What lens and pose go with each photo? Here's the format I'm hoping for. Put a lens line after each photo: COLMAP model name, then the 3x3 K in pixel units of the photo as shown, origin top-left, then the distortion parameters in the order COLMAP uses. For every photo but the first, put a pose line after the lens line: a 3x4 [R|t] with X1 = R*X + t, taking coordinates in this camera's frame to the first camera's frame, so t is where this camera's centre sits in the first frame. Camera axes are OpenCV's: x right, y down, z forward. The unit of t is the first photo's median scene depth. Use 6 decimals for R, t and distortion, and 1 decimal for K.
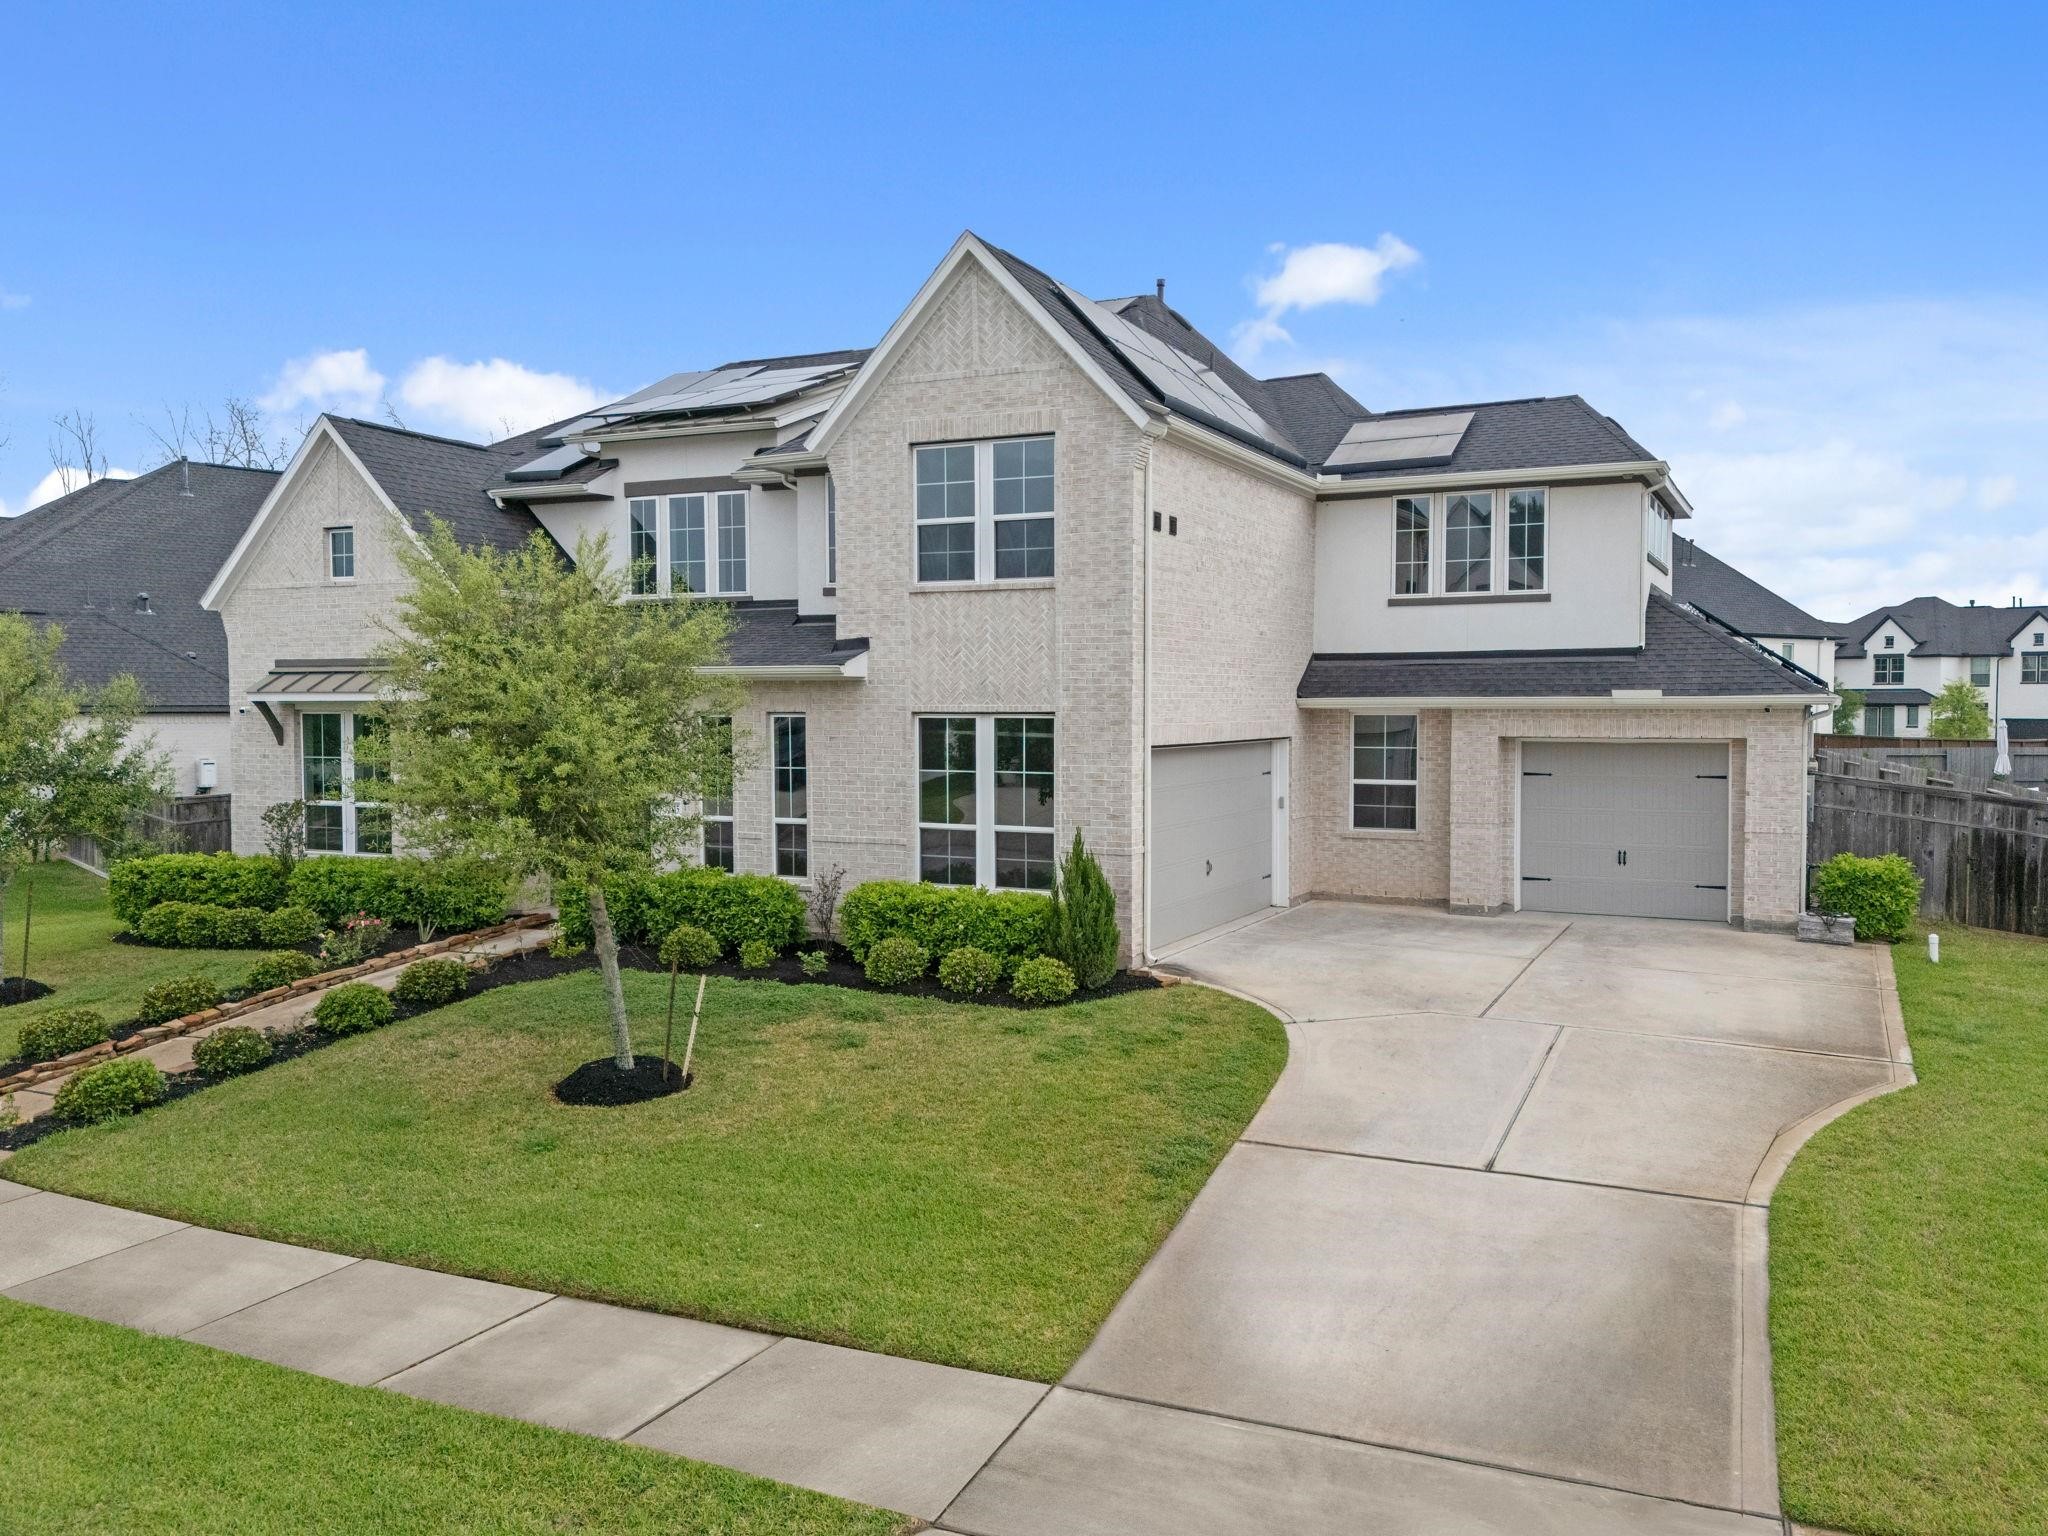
lens RADIAL K [[1538.3, 0, 1037.6], [0, 1538.3, 768.4], [0, 0, 1]] dist [0.076746, -0.006142]
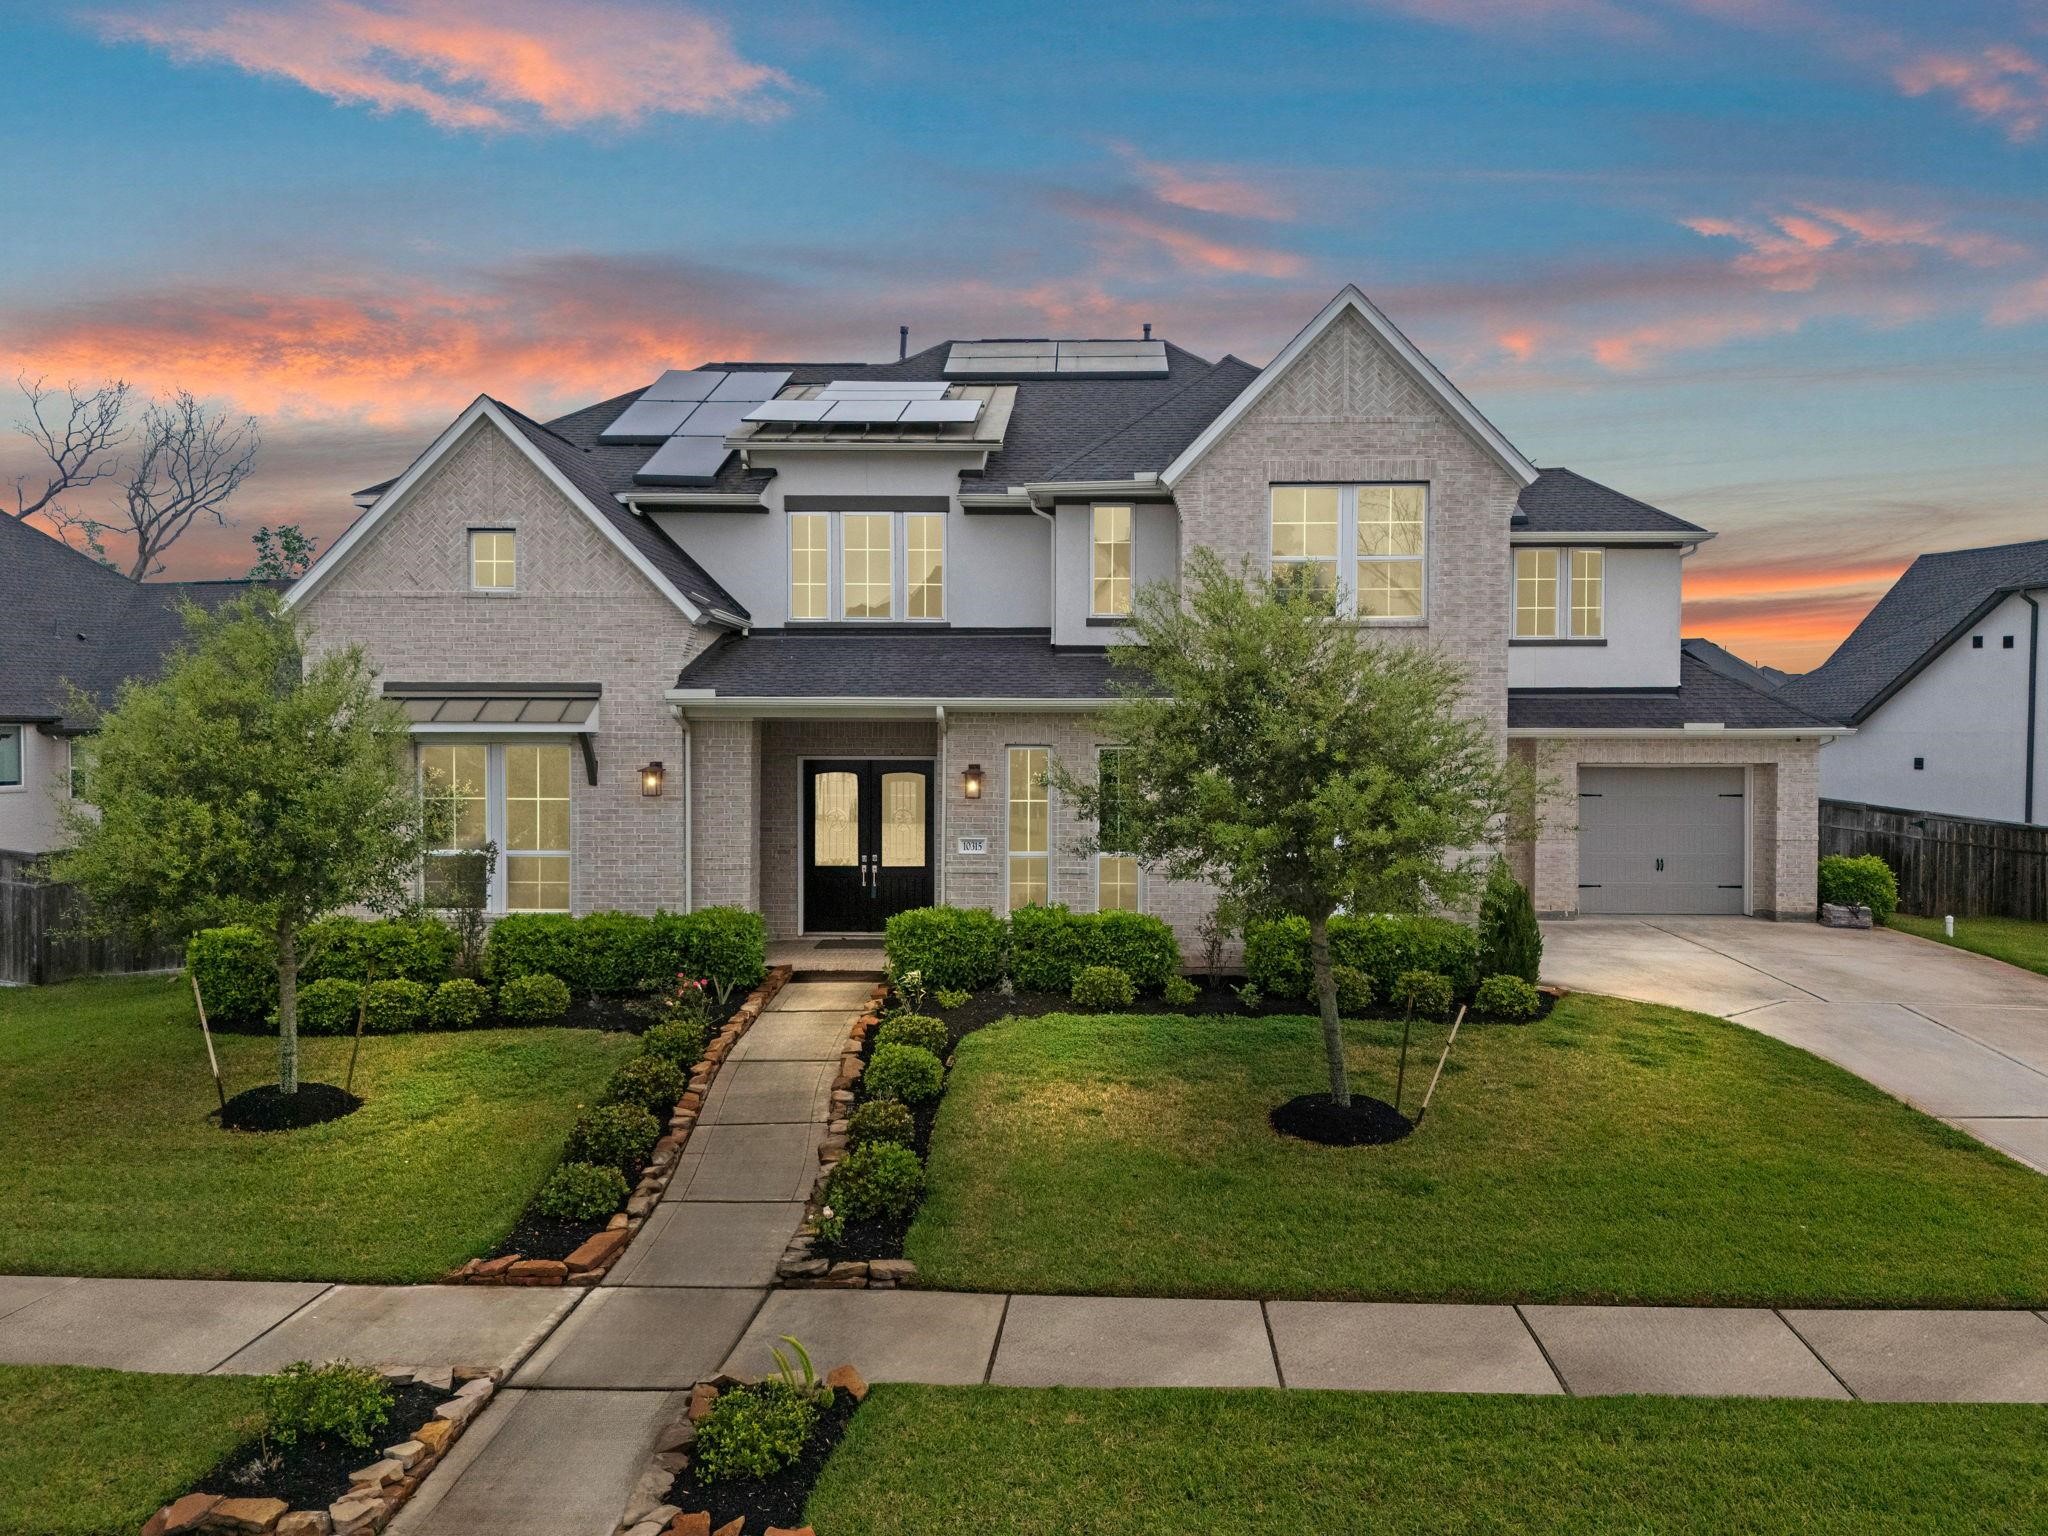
lens RADIAL K [[1538.3, 0, 1037.4], [0, 1538.3, 763.6], [0, 0, 1]] dist [0.076746, -0.006142]
pose [[0.915236, -0.007915, 0.402841, -0.591233], [0.015401, 0.999764, -0.015348, -0.009390], [-0.402625, 0.020252, 0.915141, 0.118060]]
